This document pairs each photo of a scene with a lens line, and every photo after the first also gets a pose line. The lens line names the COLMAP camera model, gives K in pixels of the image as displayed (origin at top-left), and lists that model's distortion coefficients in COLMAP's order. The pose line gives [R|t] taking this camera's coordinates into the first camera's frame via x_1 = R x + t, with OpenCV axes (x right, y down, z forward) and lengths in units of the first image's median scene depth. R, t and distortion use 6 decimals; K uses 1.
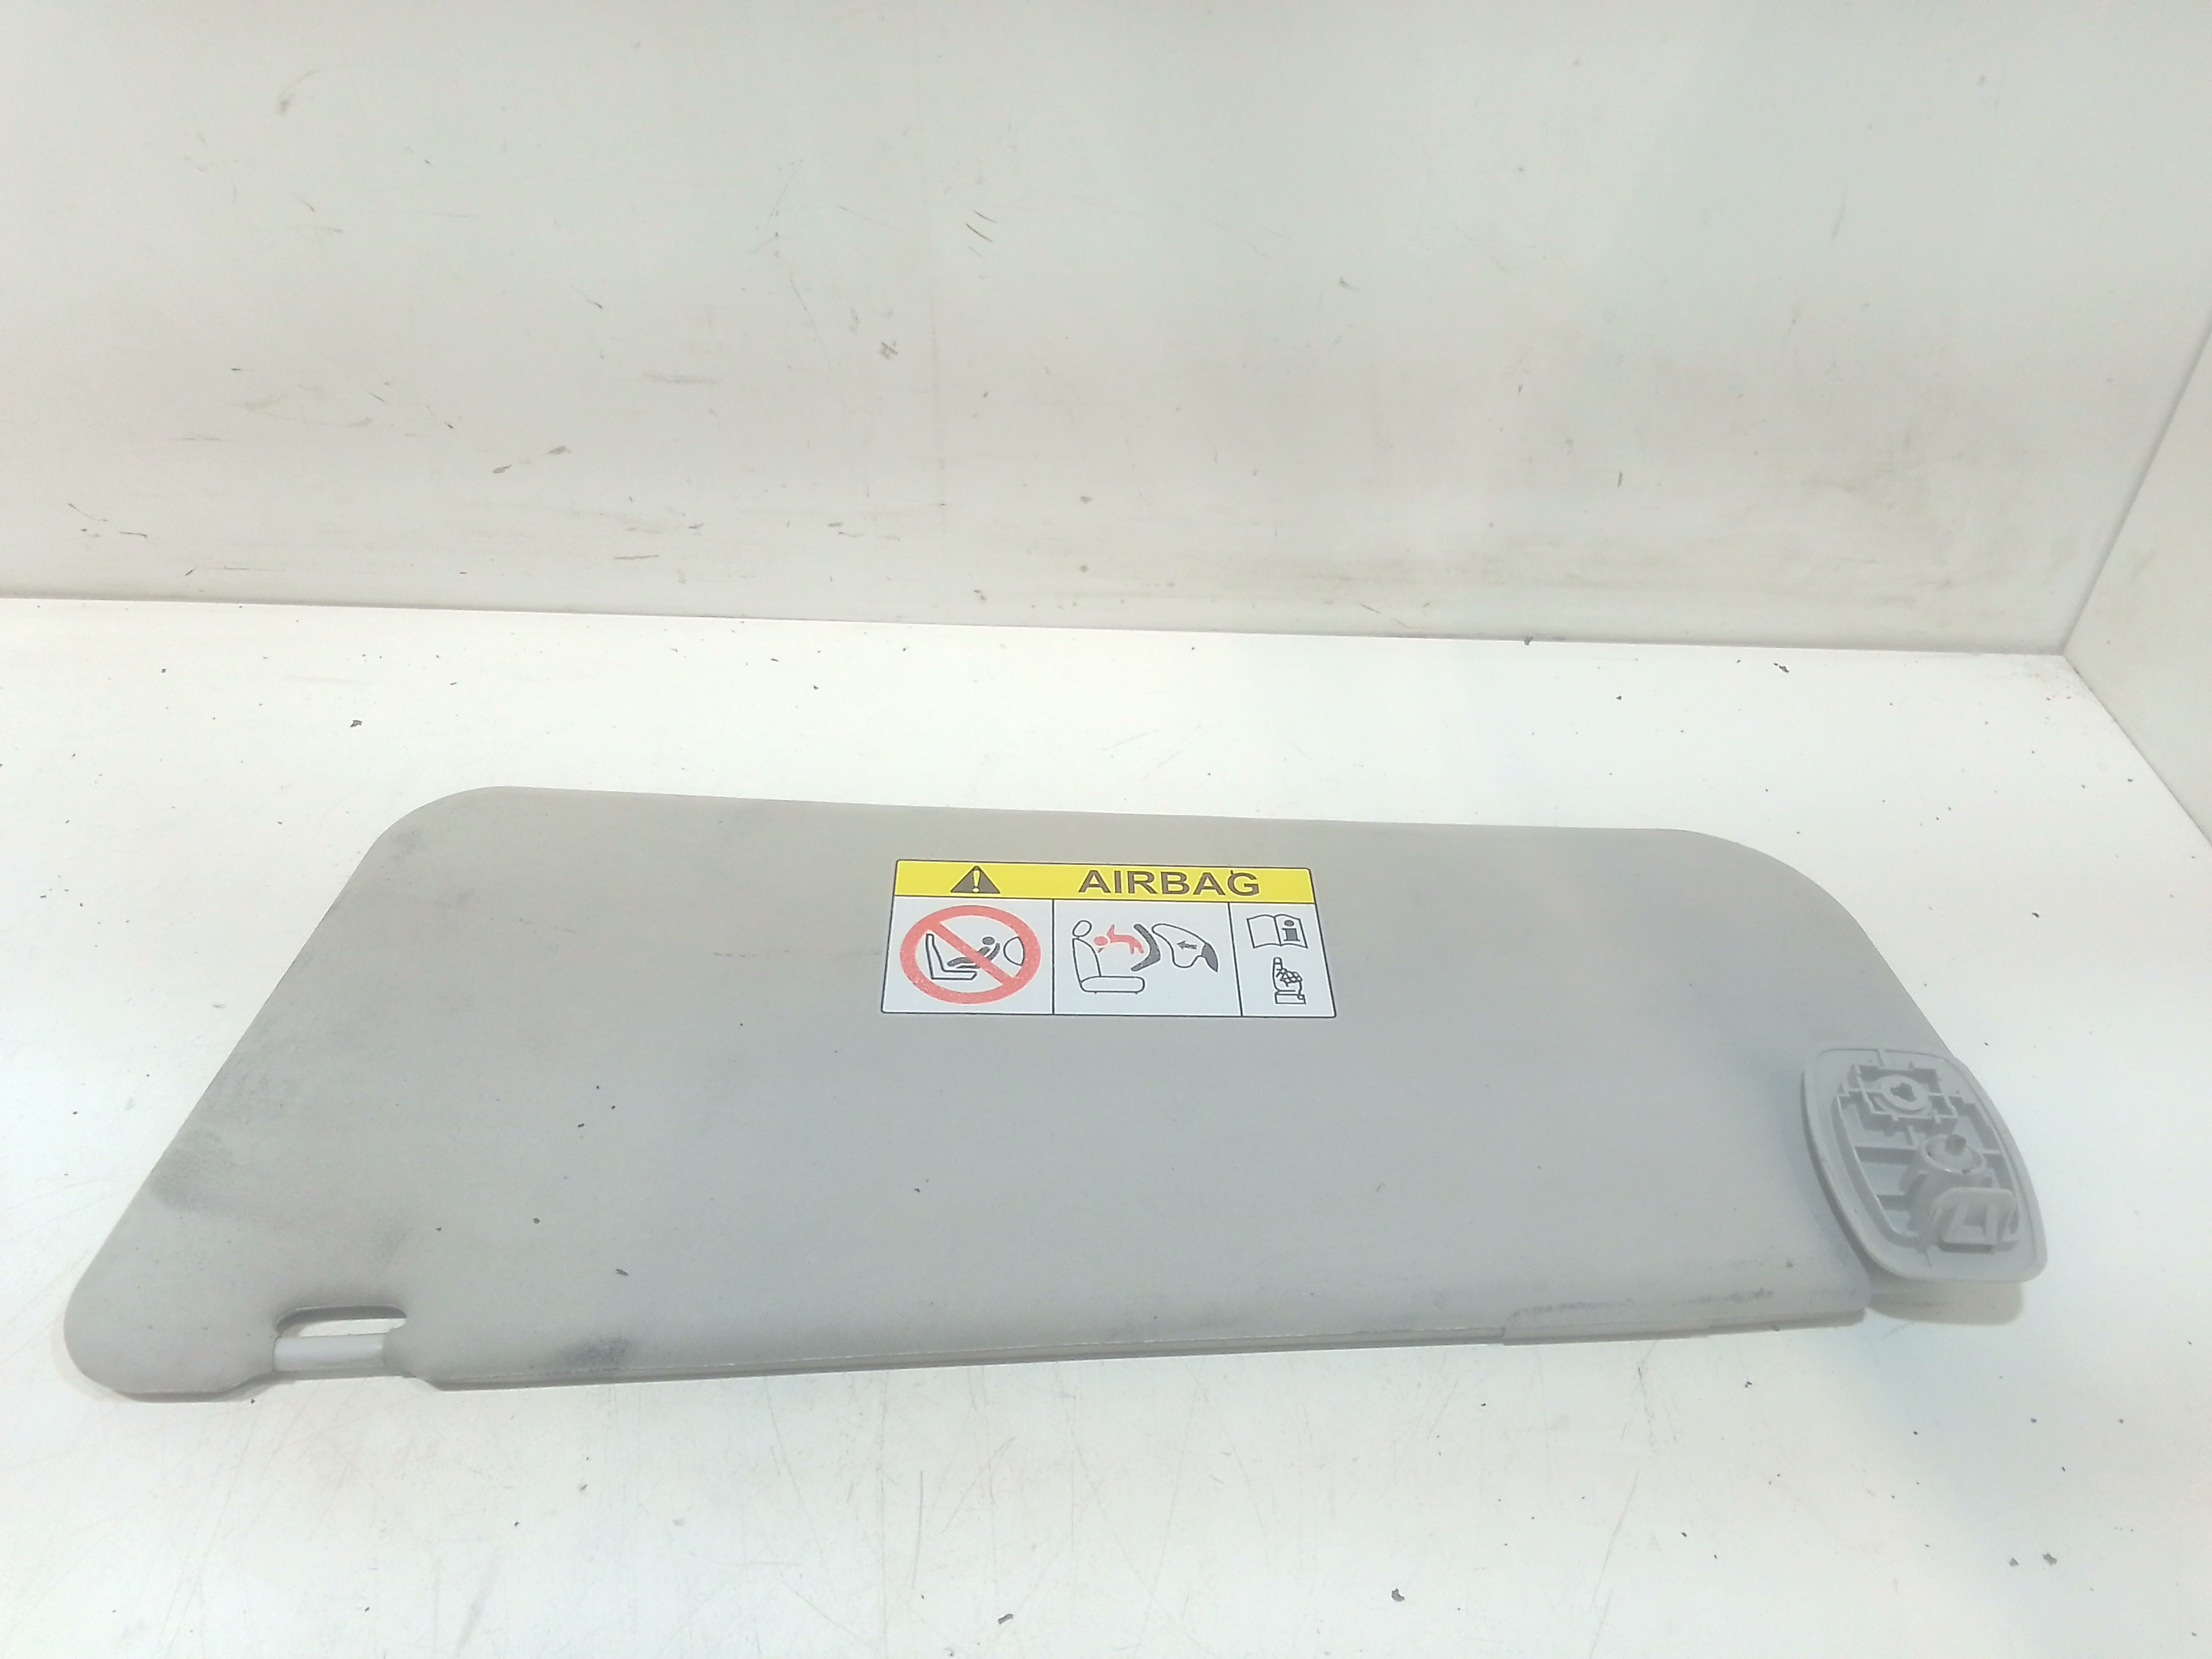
lens RADIAL K [[1721.0, 0, 1100.1], [0, 1721.0, 818.0], [0, 0, 1]] dist [0.065739, -0.099414]
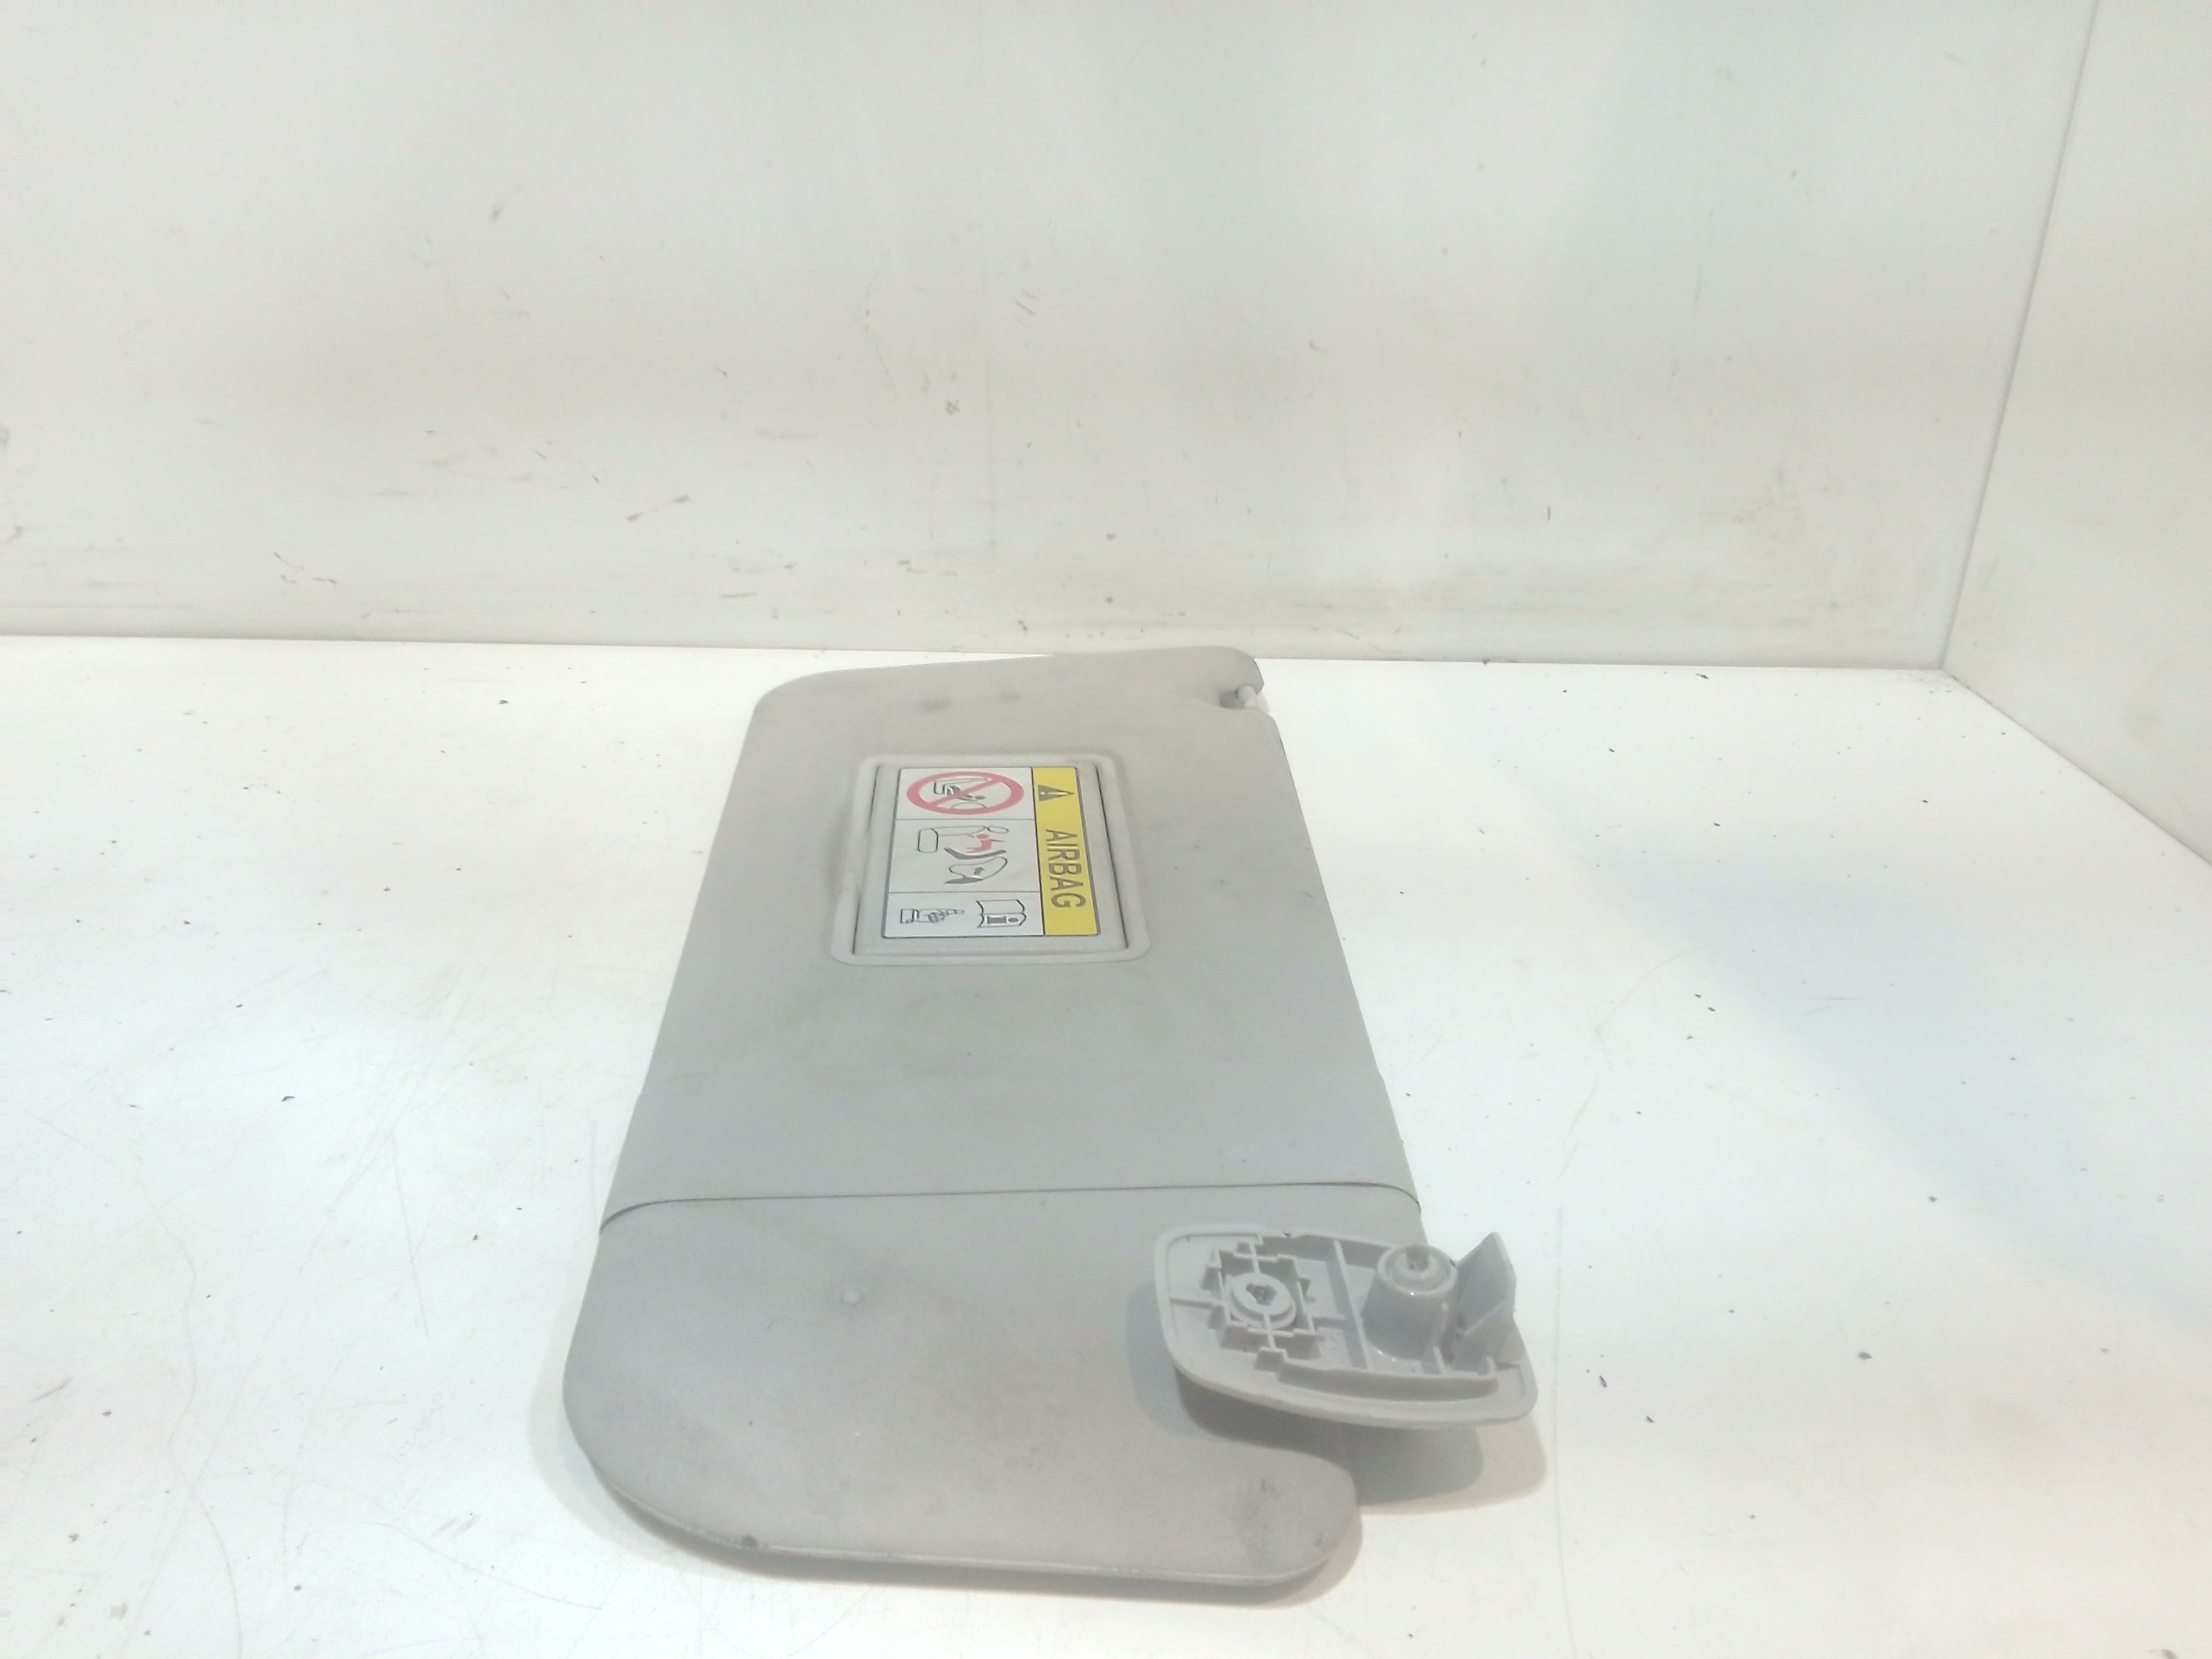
lens RADIAL K [[1721.0, 0, 1103.5], [0, 1721.0, 820.0], [0, 0, 1]] dist [0.065739, -0.099414]
pose [[0.999850, -0.017163, -0.002206, -0.014222], [0.015991, 0.965150, -0.261208, 0.327582], [0.006612, 0.261133, 0.965280, -0.121606]]
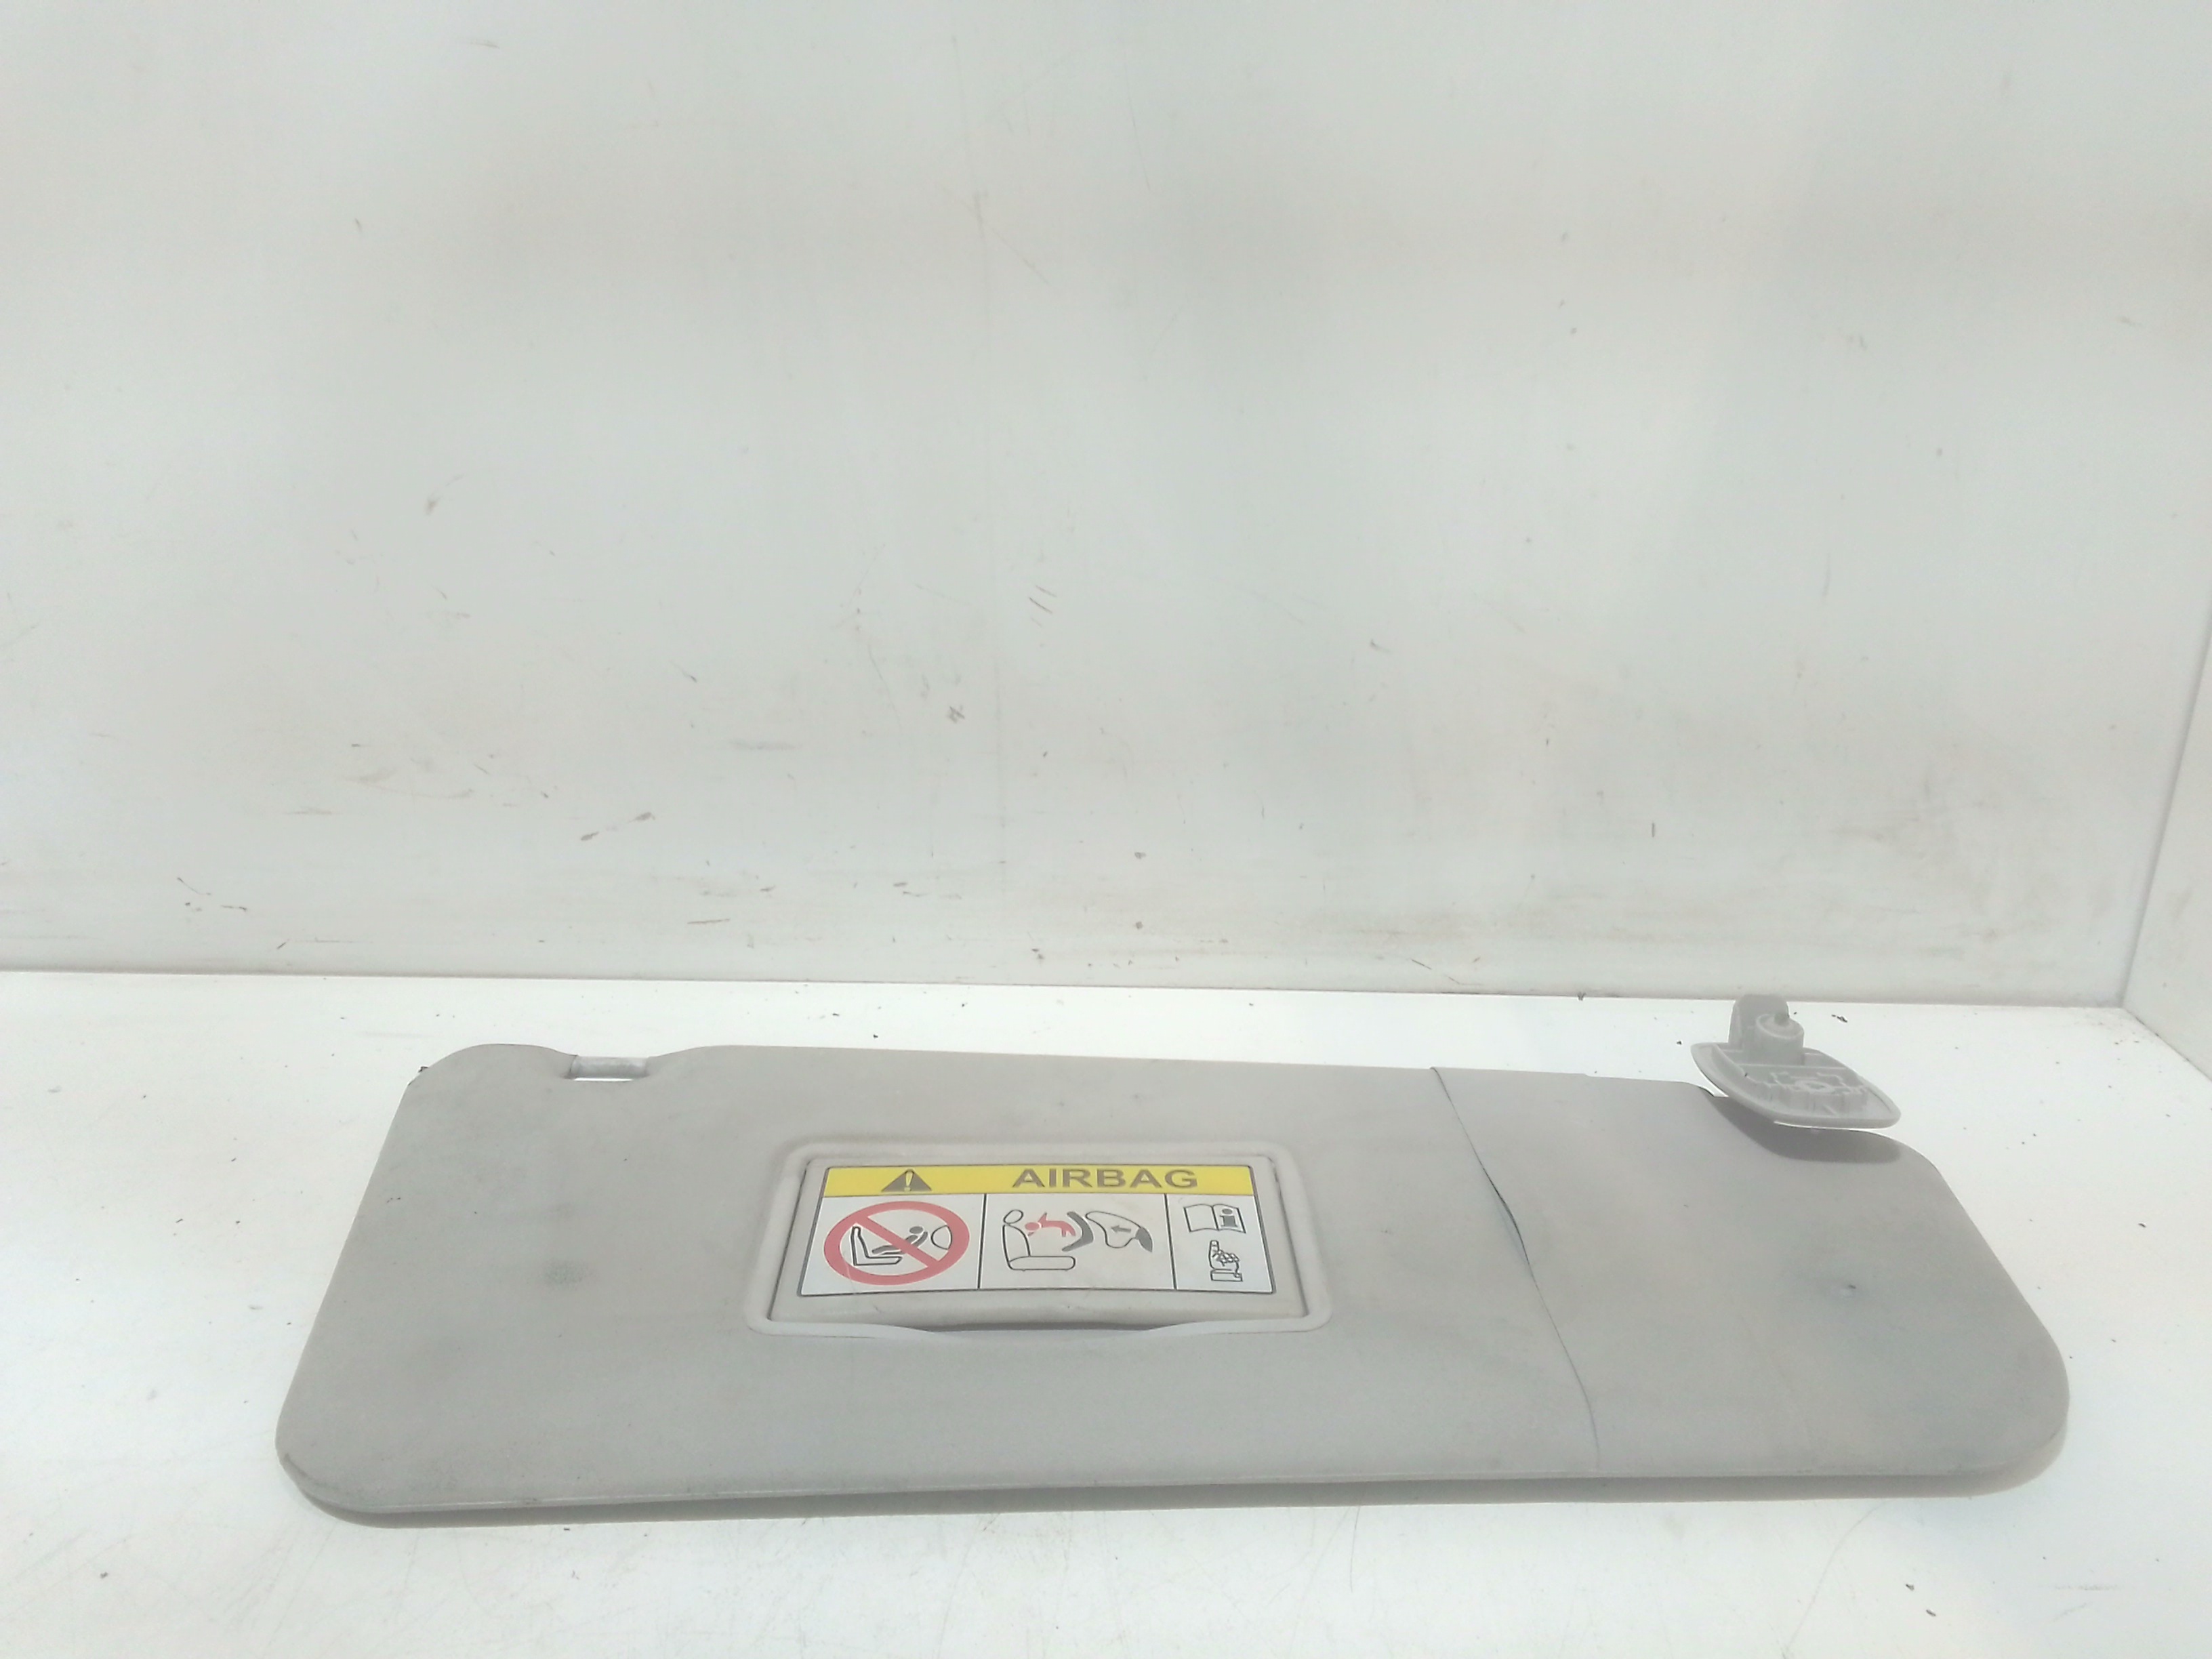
lens RADIAL K [[1721.0, 0, 1100.0], [0, 1721.0, 819.0], [0, 0, 1]] dist [0.065739, -0.099414]
pose [[0.999546, -0.017223, -0.024709, -0.006289], [0.008064, 0.943449, -0.331419, 0.140989], [0.029020, 0.331069, 0.943160, 0.007840]]
